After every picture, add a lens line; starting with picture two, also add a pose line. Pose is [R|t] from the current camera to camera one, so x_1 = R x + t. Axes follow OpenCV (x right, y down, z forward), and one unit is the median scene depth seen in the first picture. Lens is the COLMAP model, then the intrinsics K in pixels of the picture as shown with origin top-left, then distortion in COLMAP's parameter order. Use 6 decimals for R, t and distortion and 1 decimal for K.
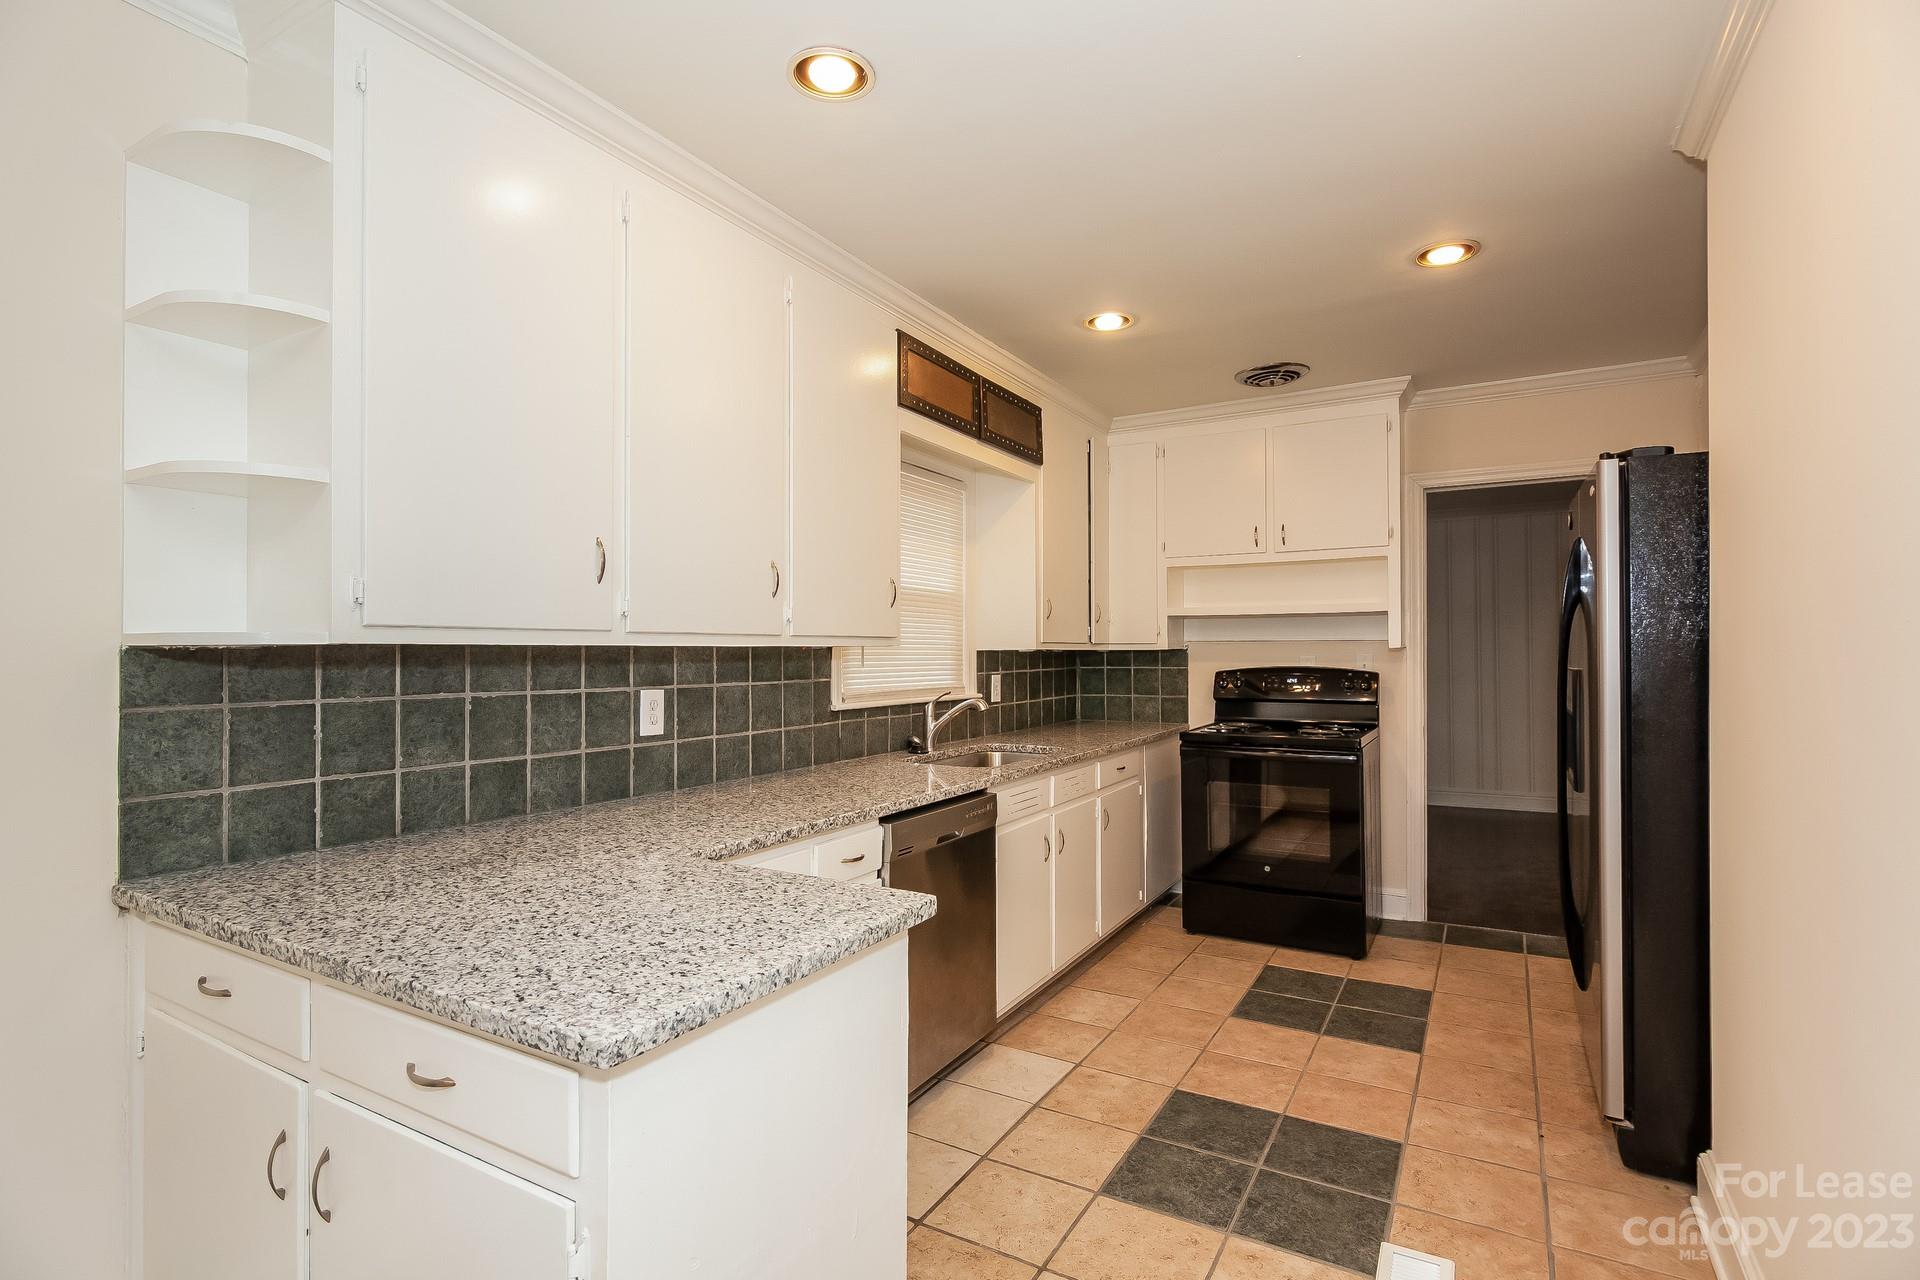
lens RADIAL K [[929.2, 0, 955.1], [0, 929.2, 644.3], [0, 0, 1]] dist [-0.004621, -0.000718]
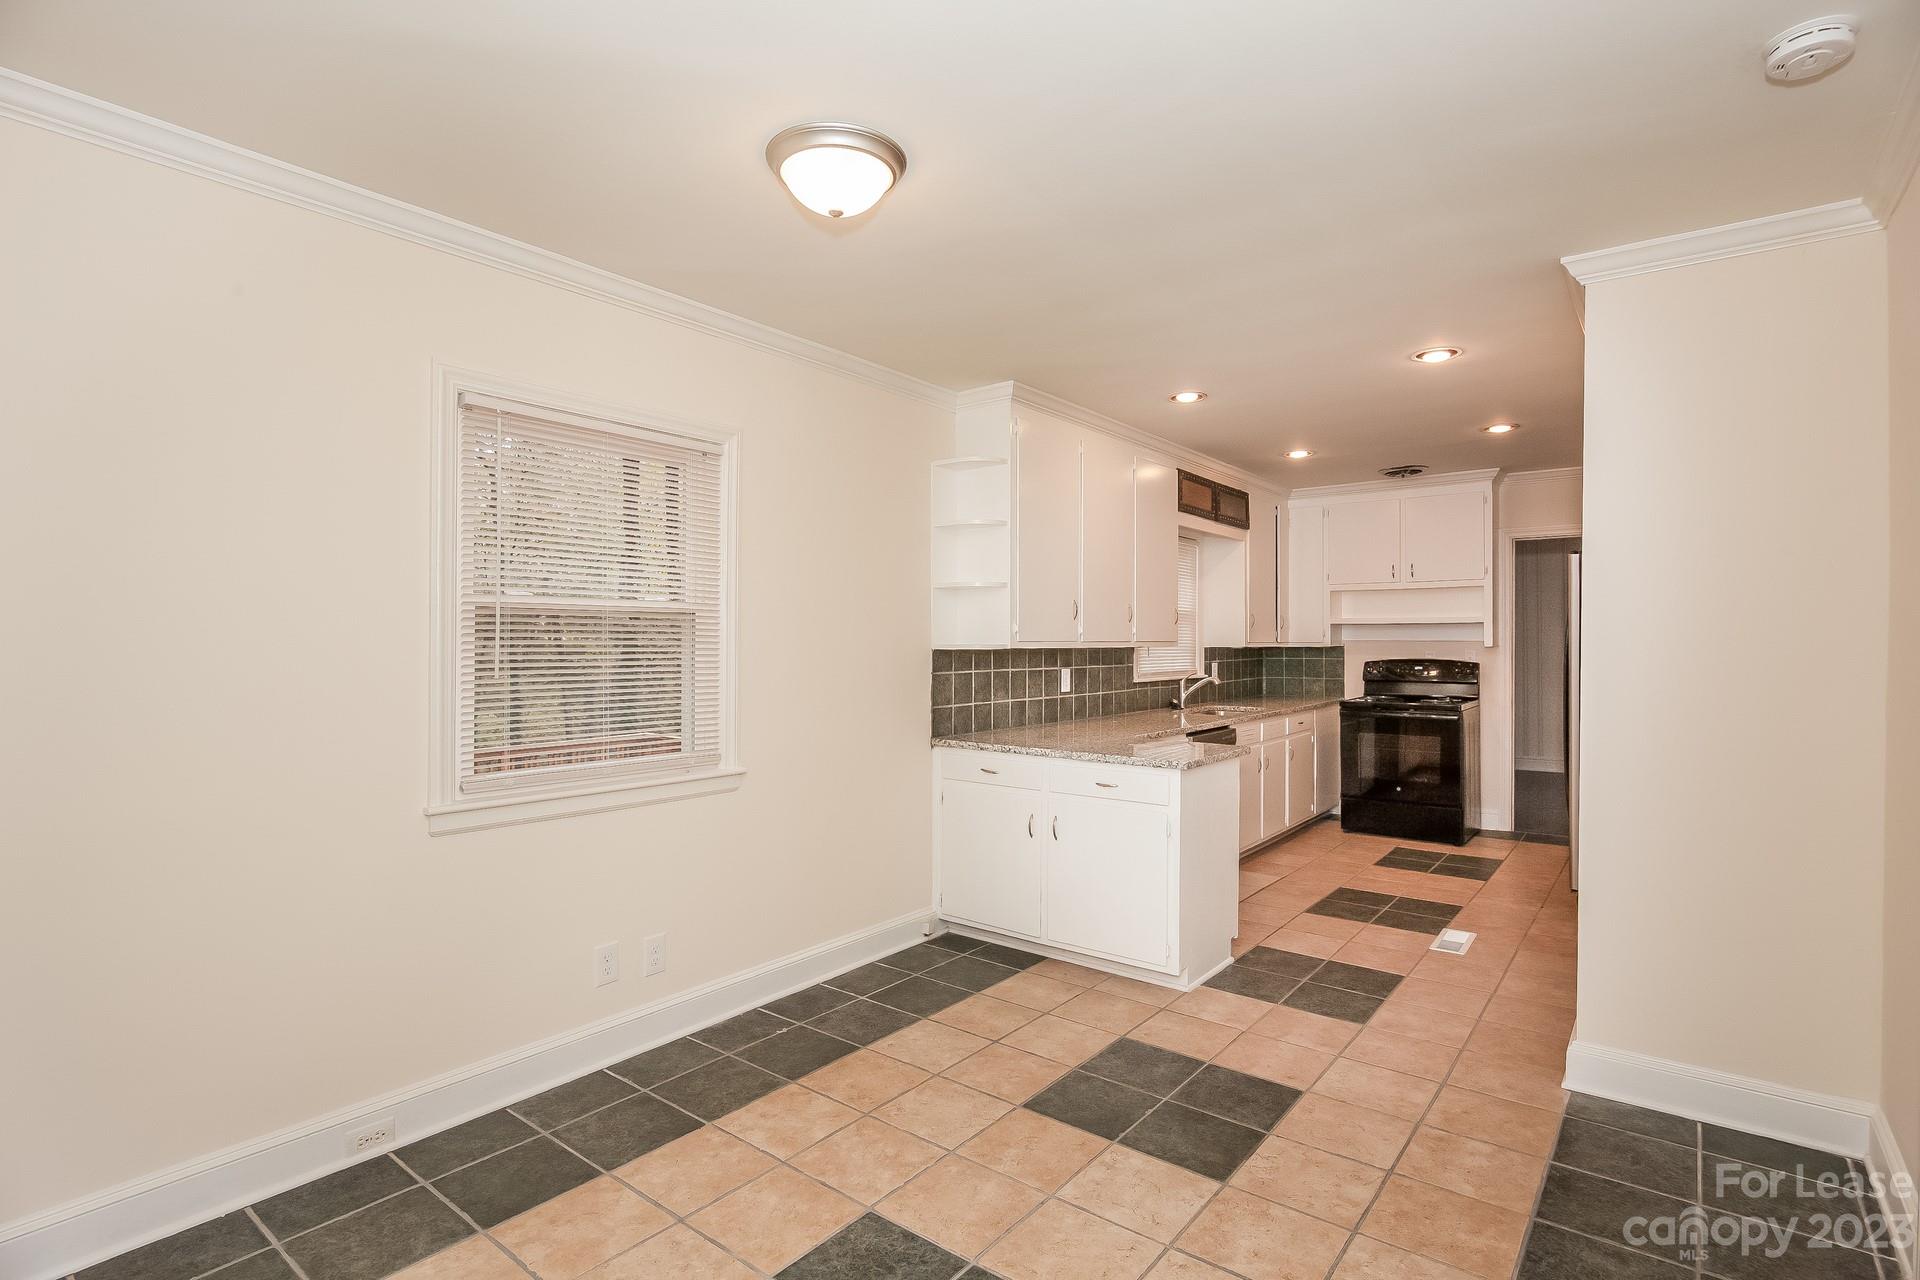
lens RADIAL K [[929.2, 0, 966.9], [0, 929.2, 640.0], [0, 0, 1]] dist [-0.004621, -0.000718]
pose [[0.991158, 0.002046, -0.132674, -0.185568], [-0.001207, 0.999979, 0.006399, -0.017104], [0.132684, -0.006183, 0.991139, -0.675661]]
